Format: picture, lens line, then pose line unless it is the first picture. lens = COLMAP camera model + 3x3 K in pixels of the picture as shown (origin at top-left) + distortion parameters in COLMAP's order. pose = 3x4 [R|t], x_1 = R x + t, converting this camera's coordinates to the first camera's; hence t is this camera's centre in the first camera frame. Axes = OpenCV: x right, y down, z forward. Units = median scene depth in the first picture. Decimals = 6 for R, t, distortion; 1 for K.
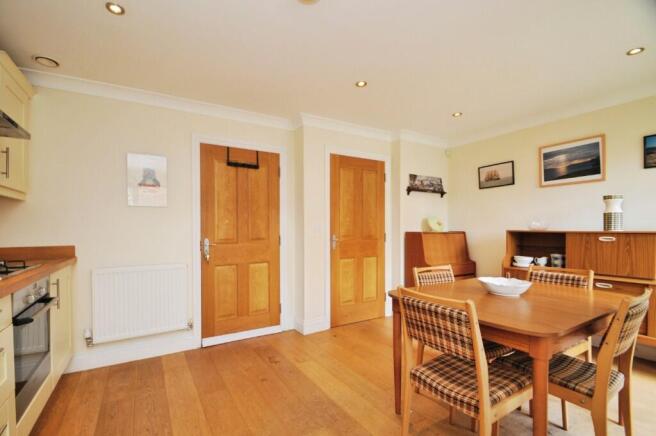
lens RADIAL K [[298.7, 0, 328.9], [0, 298.7, 222.8], [0, 0, 1]] dist [-0.000509, -0.000204]
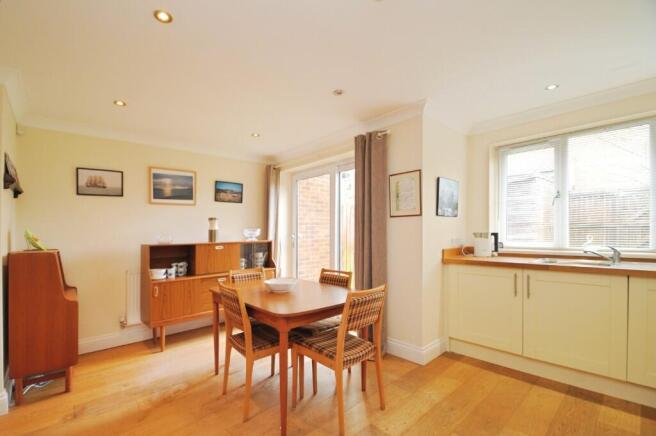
lens RADIAL K [[298.7, 0, 328.4], [0, 298.7, 224.0], [0, 0, 1]] dist [-0.000509, -0.000204]
pose [[-0.179228, 0.030247, 0.983343, -0.487164], [-0.002659, 0.999509, -0.031229, -0.014403], [-0.983804, -0.008212, -0.179059, 0.590766]]
